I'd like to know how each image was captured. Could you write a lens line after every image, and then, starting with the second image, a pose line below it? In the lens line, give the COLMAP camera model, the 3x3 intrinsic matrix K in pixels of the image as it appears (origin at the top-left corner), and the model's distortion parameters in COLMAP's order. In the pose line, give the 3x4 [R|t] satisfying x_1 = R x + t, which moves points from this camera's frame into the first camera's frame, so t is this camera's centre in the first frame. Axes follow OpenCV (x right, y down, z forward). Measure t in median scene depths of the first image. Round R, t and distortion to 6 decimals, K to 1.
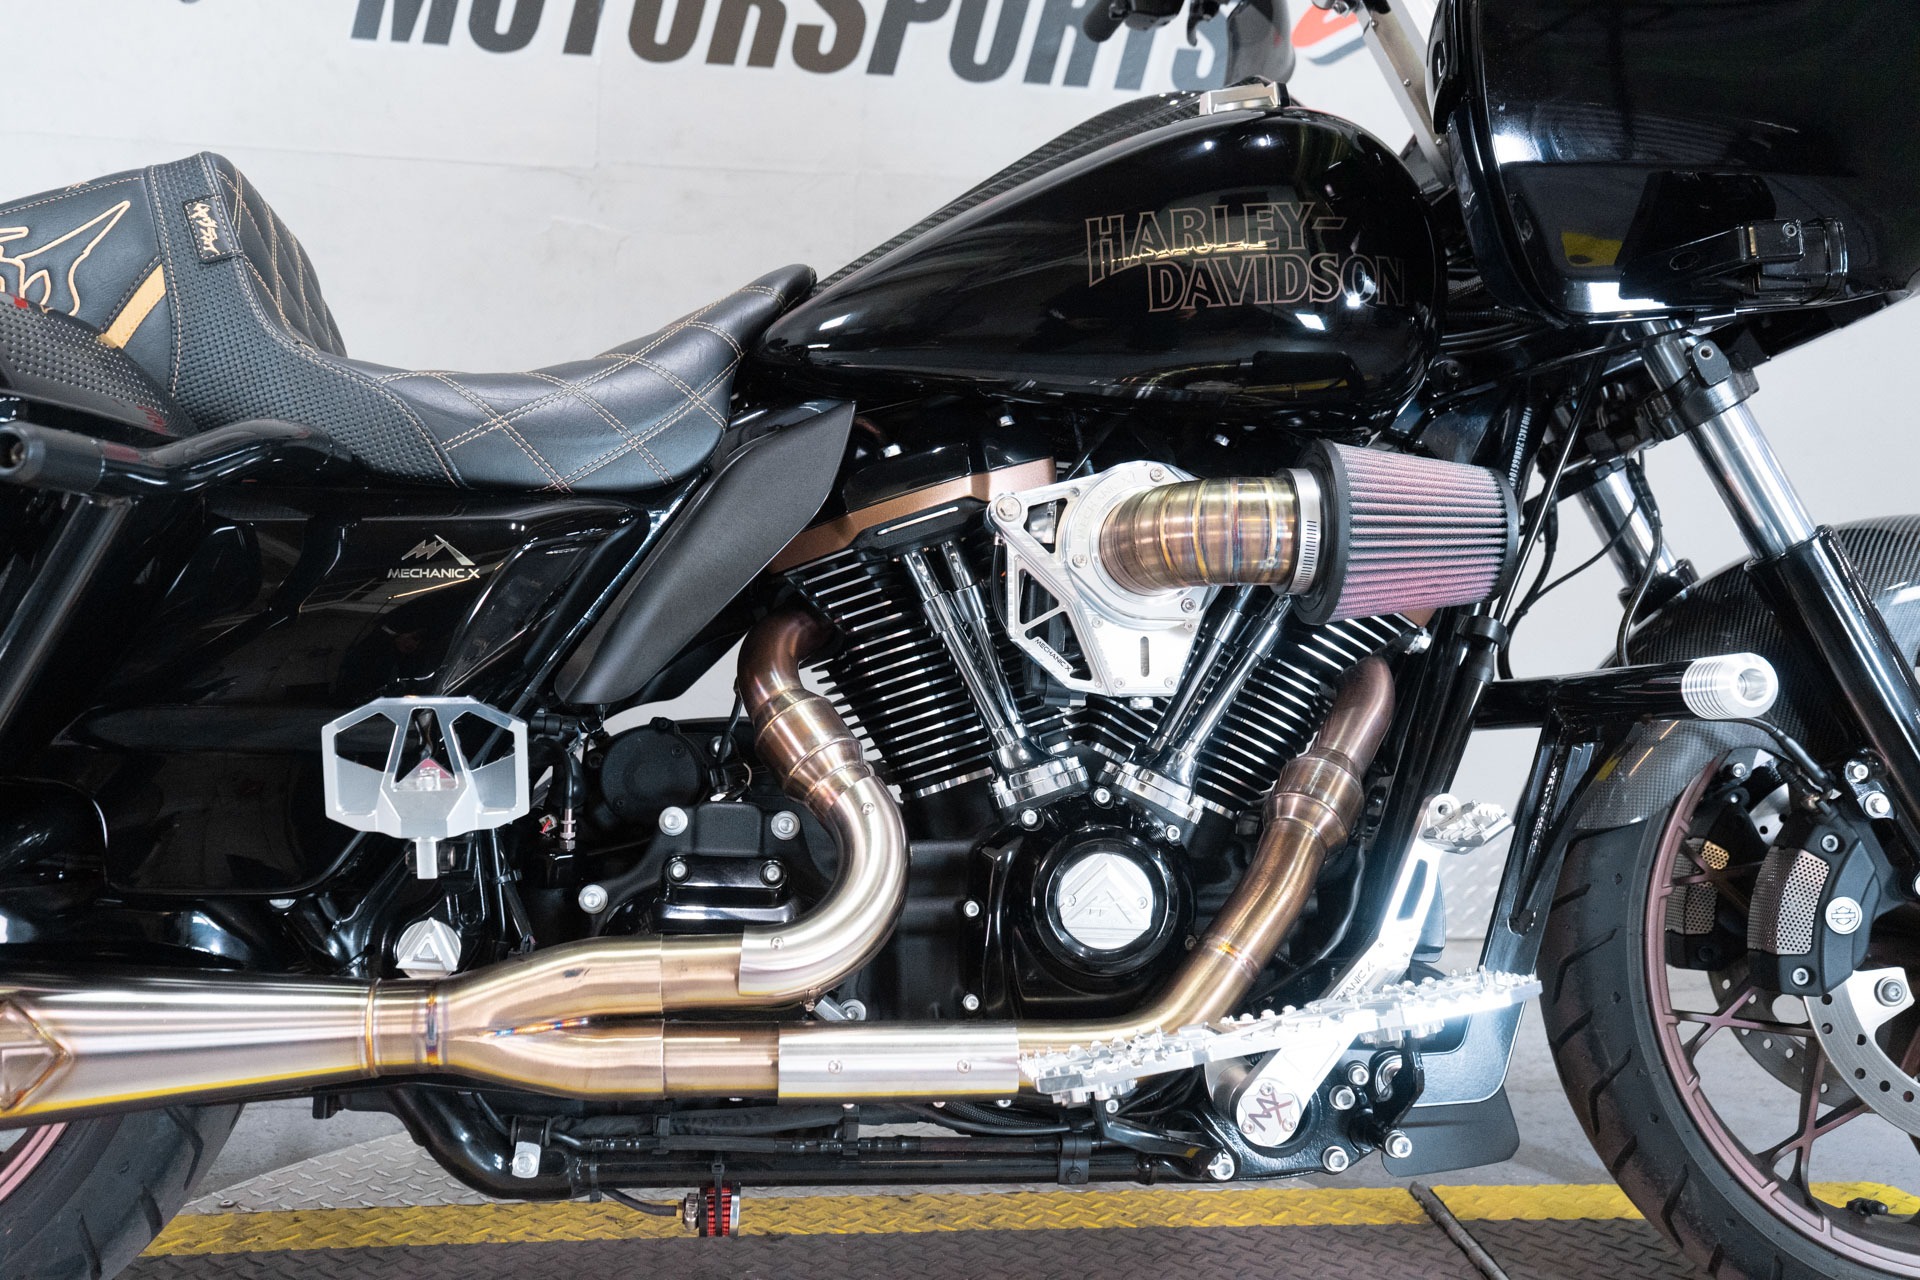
lens RADIAL K [[1934.7, 0, 967.3], [0, 1934.7, 635.7], [0, 0, 1]] dist [0.001652, 0.024330]
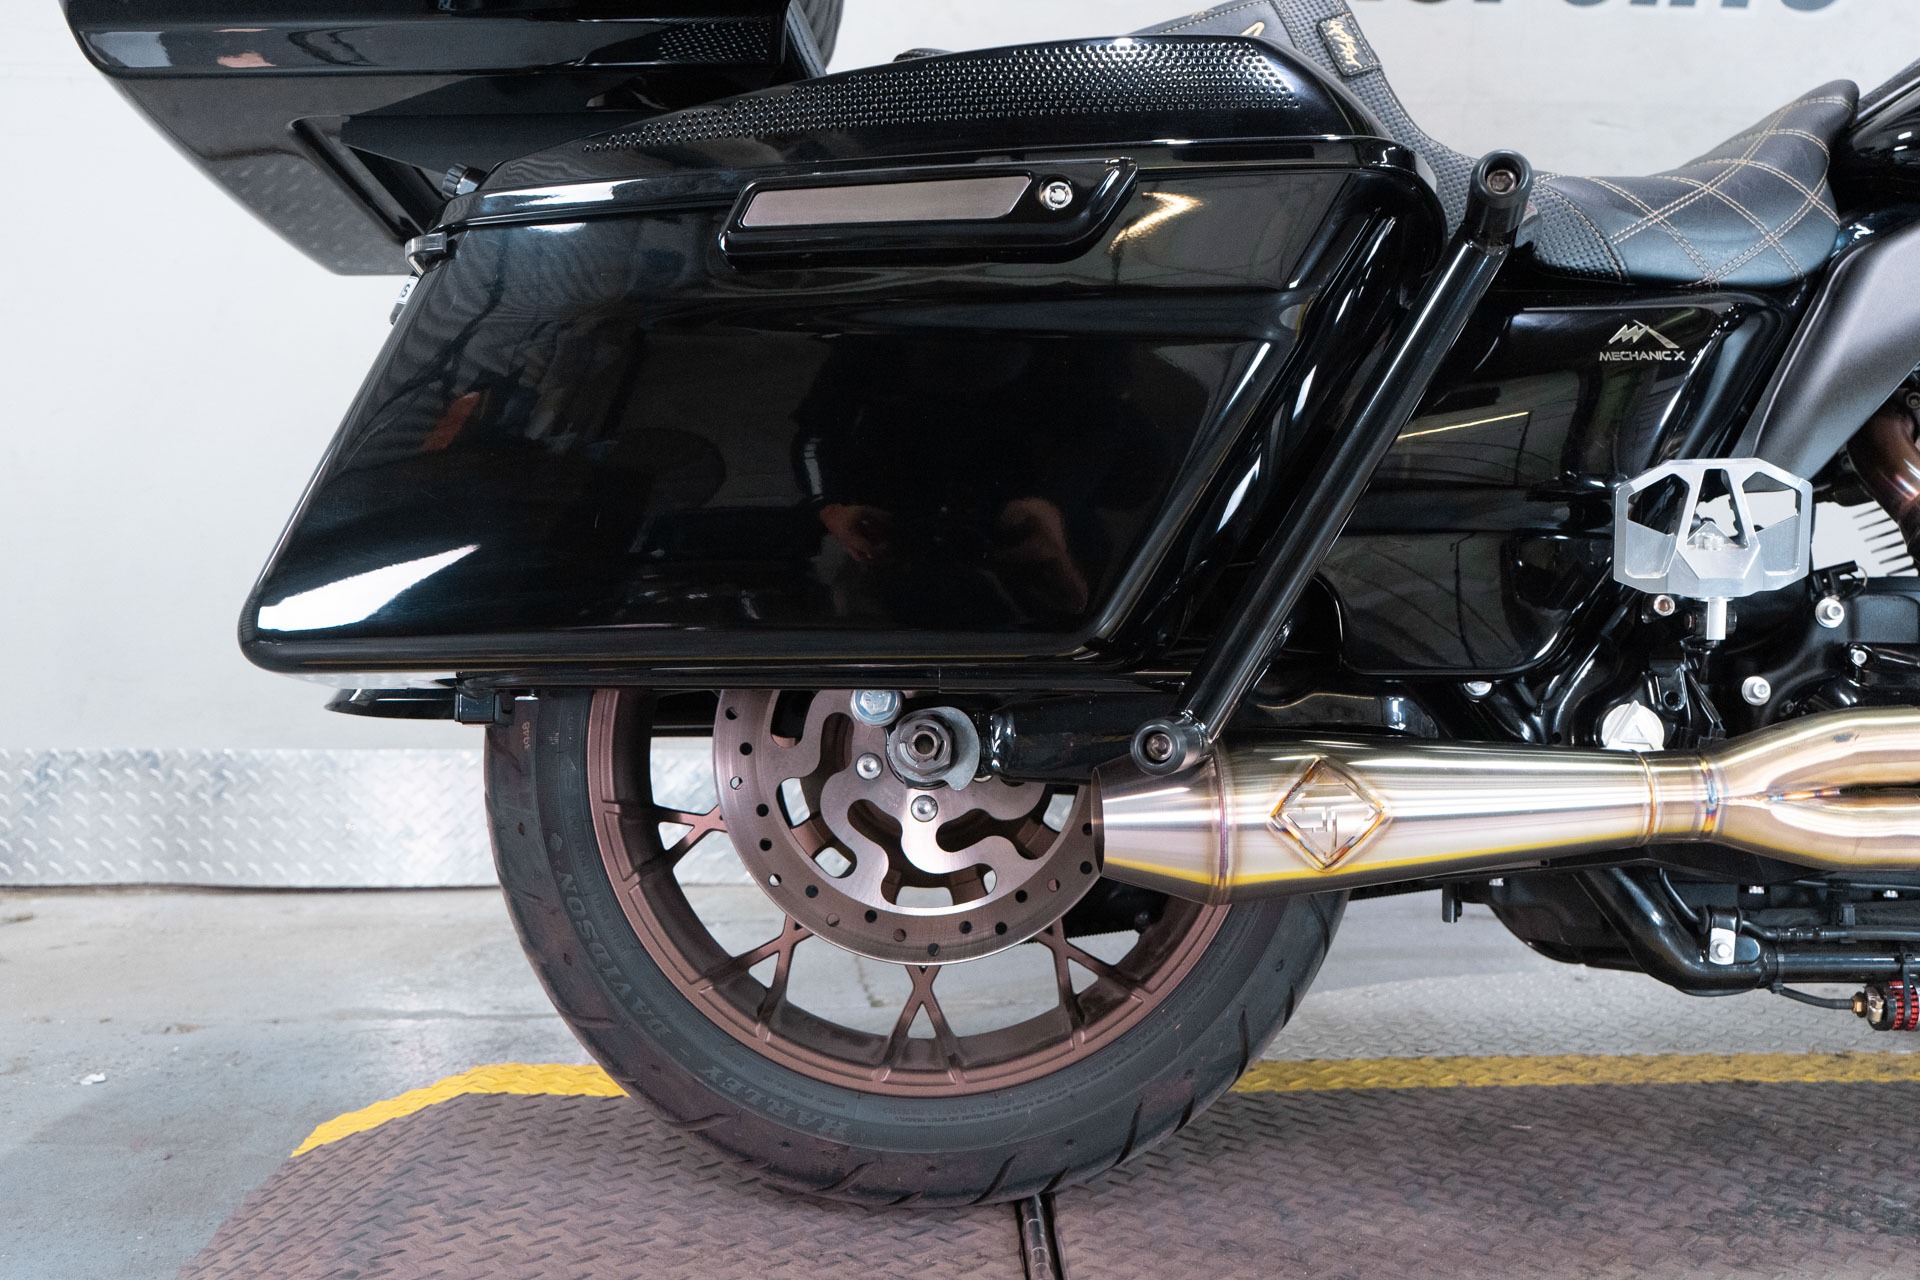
lens RADIAL K [[1934.7, 0, 967.3], [0, 1934.7, 635.7], [0, 0, 1]] dist [0.001652, 0.024330]
pose [[0.996873, -0.020172, -0.076408, -0.516962], [0.018283, 0.999512, -0.025332, 0.124155], [0.076882, 0.023856, 0.996755, -0.027809]]
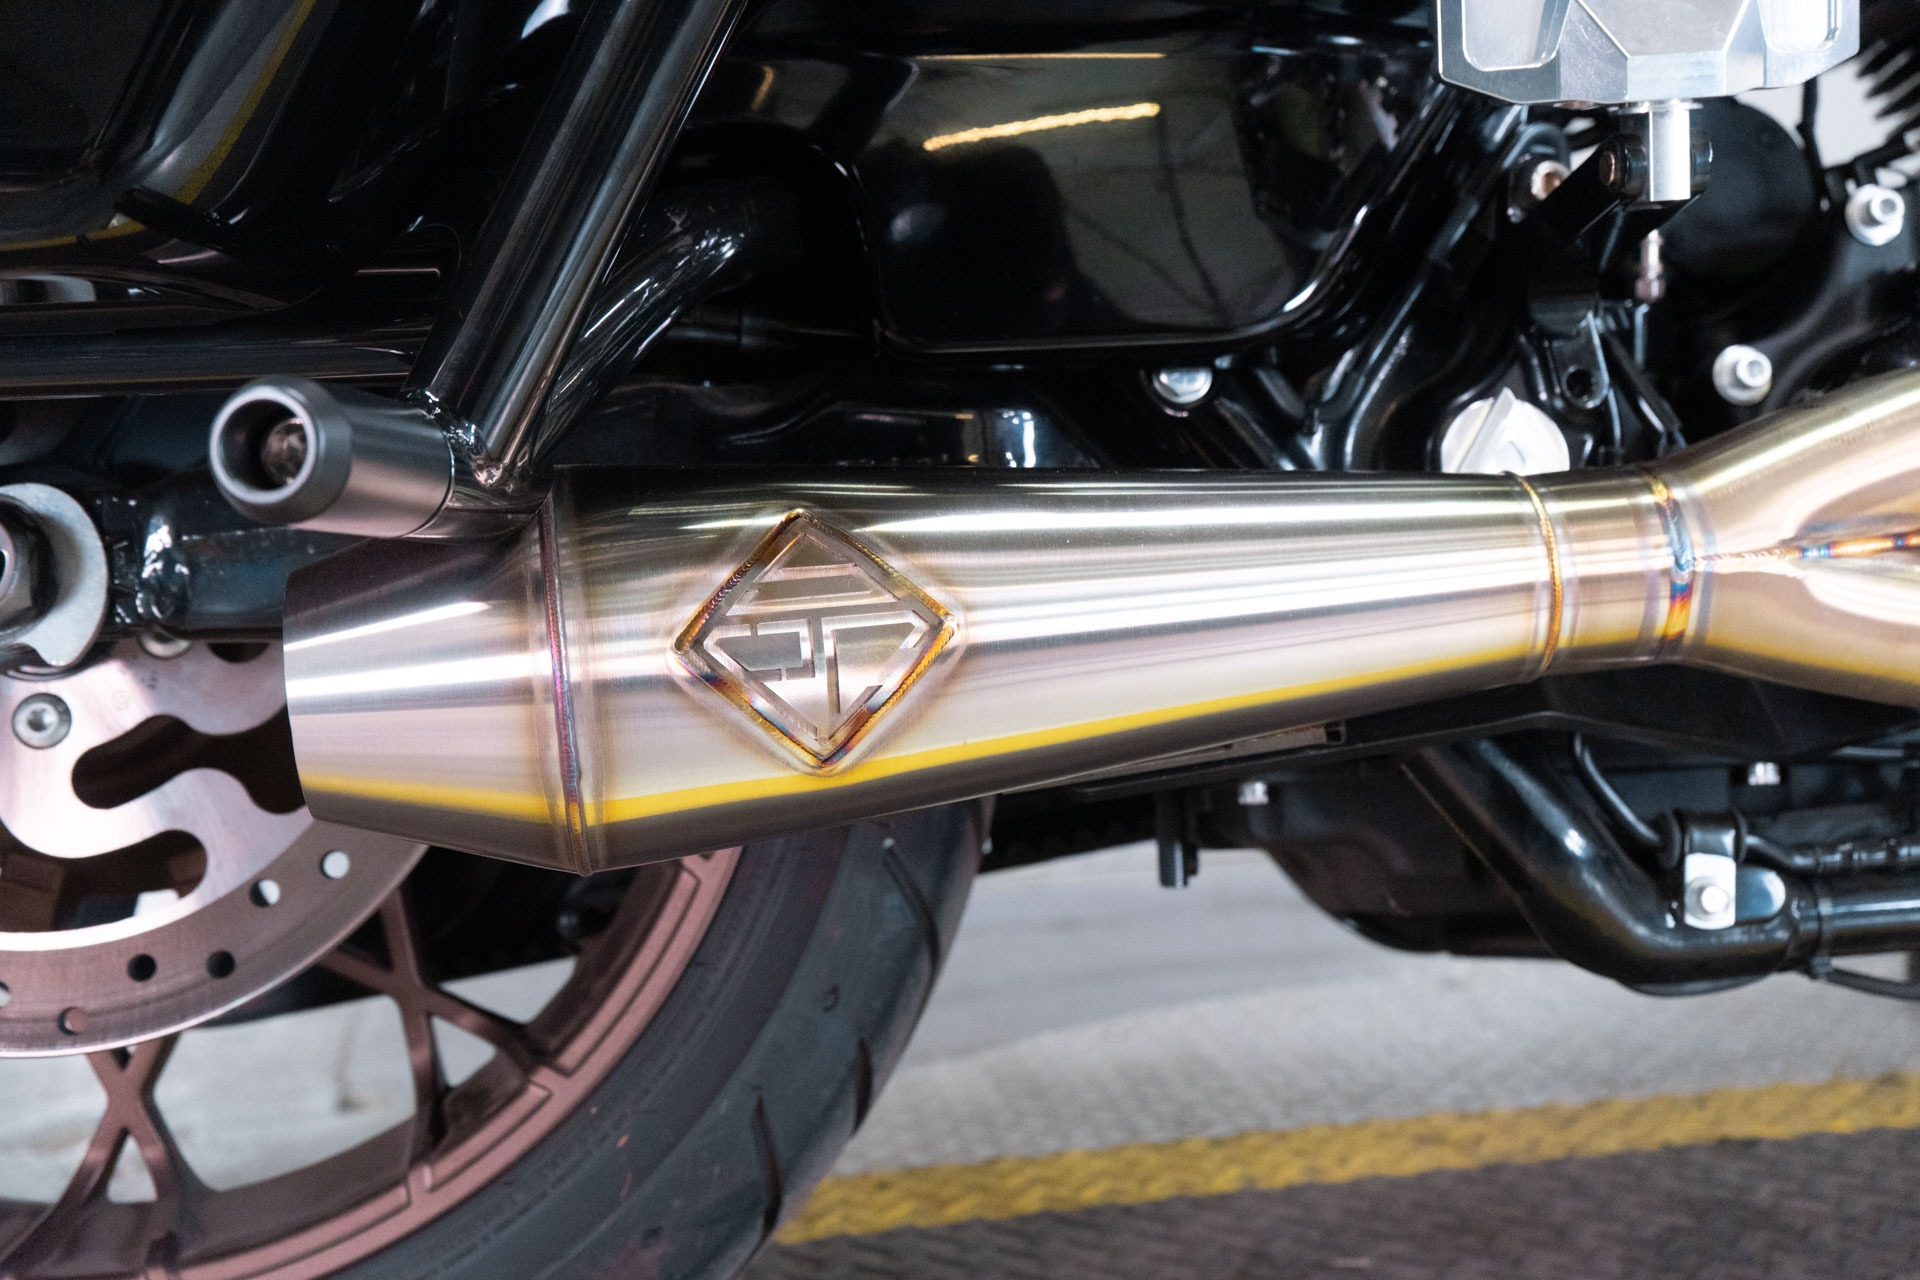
lens RADIAL K [[2278.5, 0, 960.0], [0, 2278.5, 640.0], [0, 0, 1]] dist [0.001270, 0.003998]
pose [[0.996692, -0.079946, 0.014652, -0.402976], [0.080166, 0.996667, -0.015096, 0.194298], [-0.013396, 0.016220, 0.999779, 0.415931]]
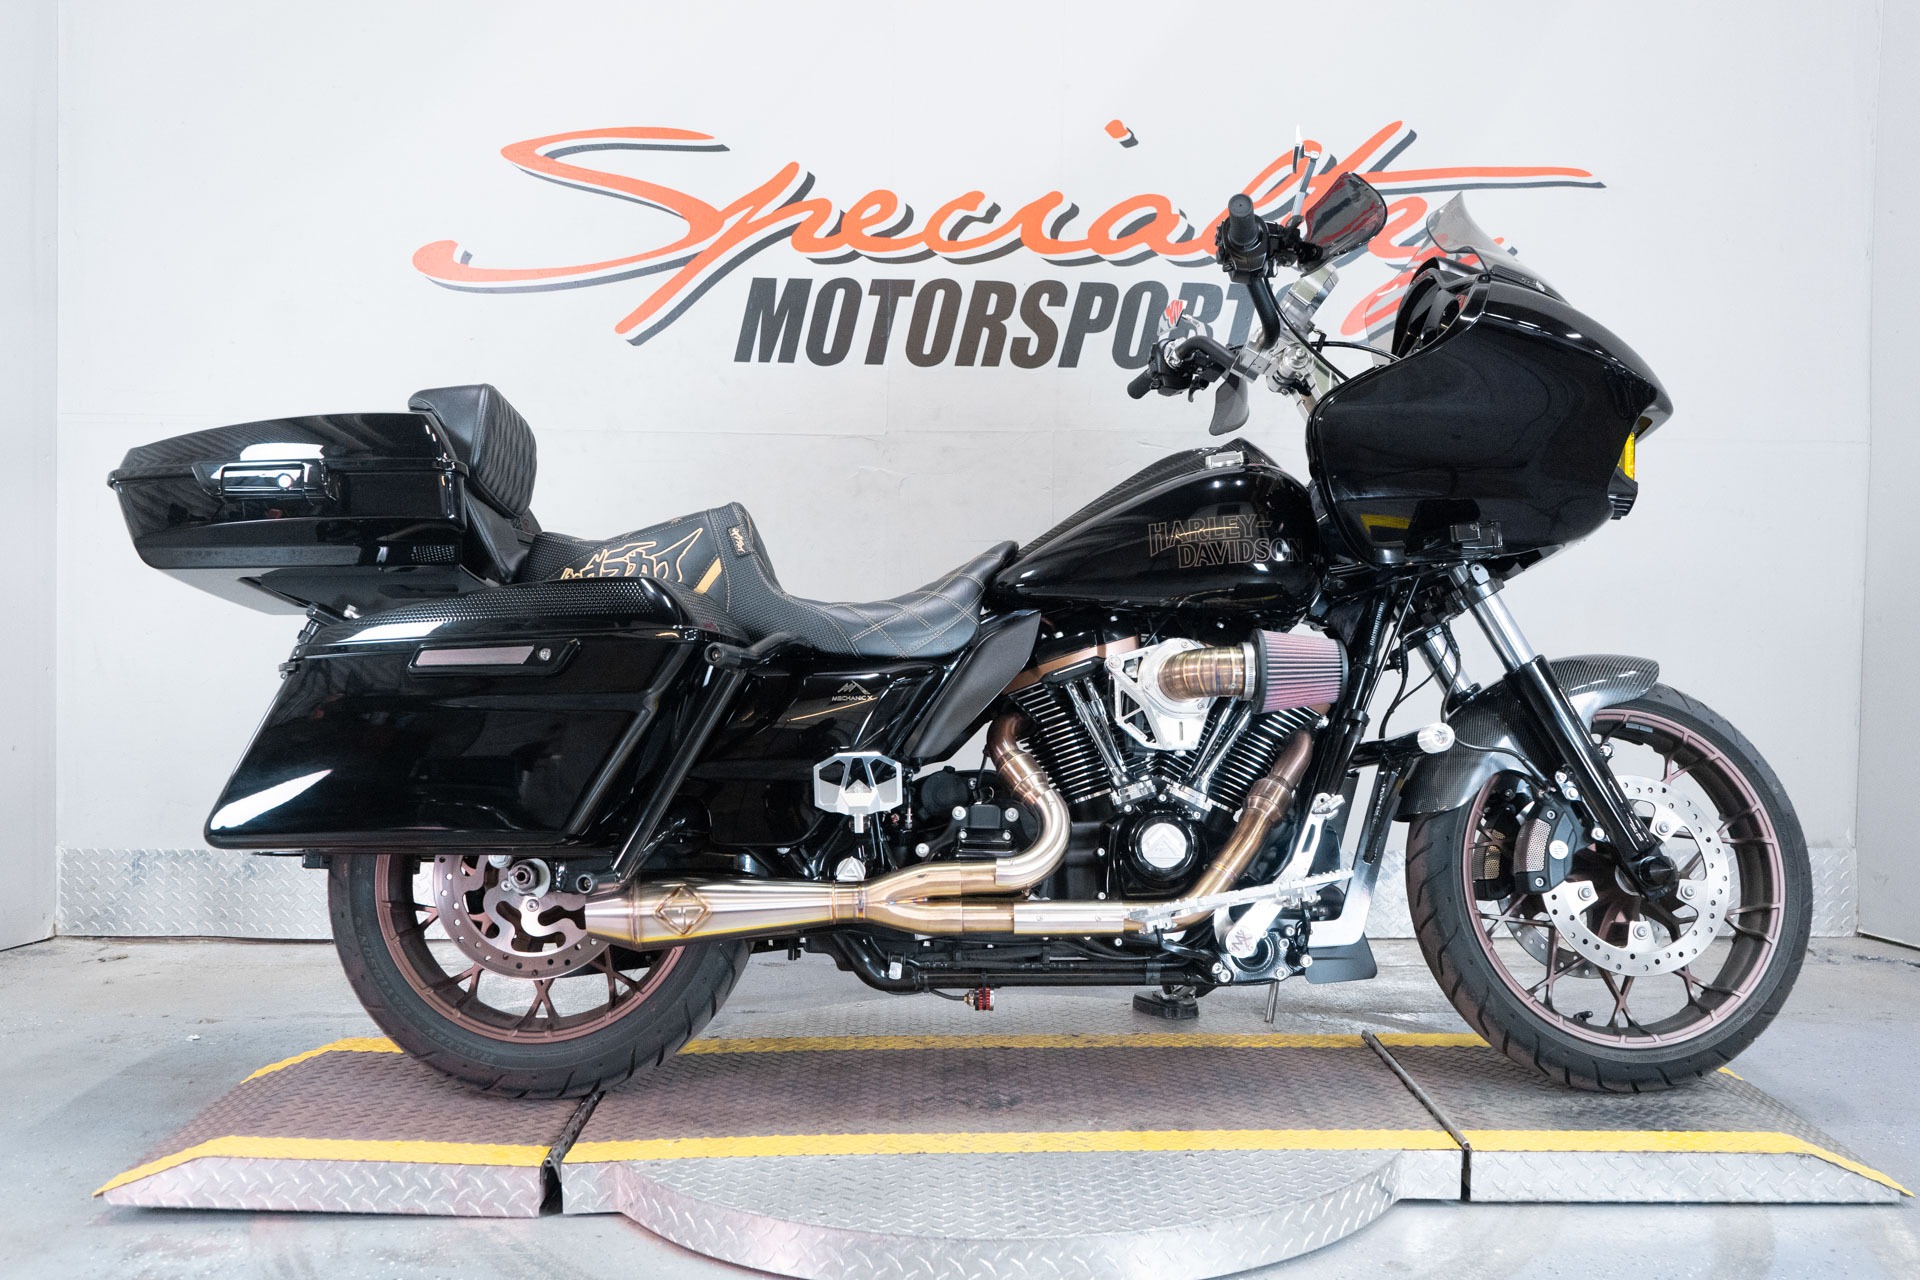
lens RADIAL K [[1882.8, 0, 968.2], [0, 1882.8, 635.7], [0, 0, 1]] dist [0.005209, -0.001698]
pose [[0.996326, -0.022700, -0.082577, 0.032053], [0.017676, 0.997977, -0.061071, 0.027968], [0.083796, 0.059387, 0.994712, -1.050435]]
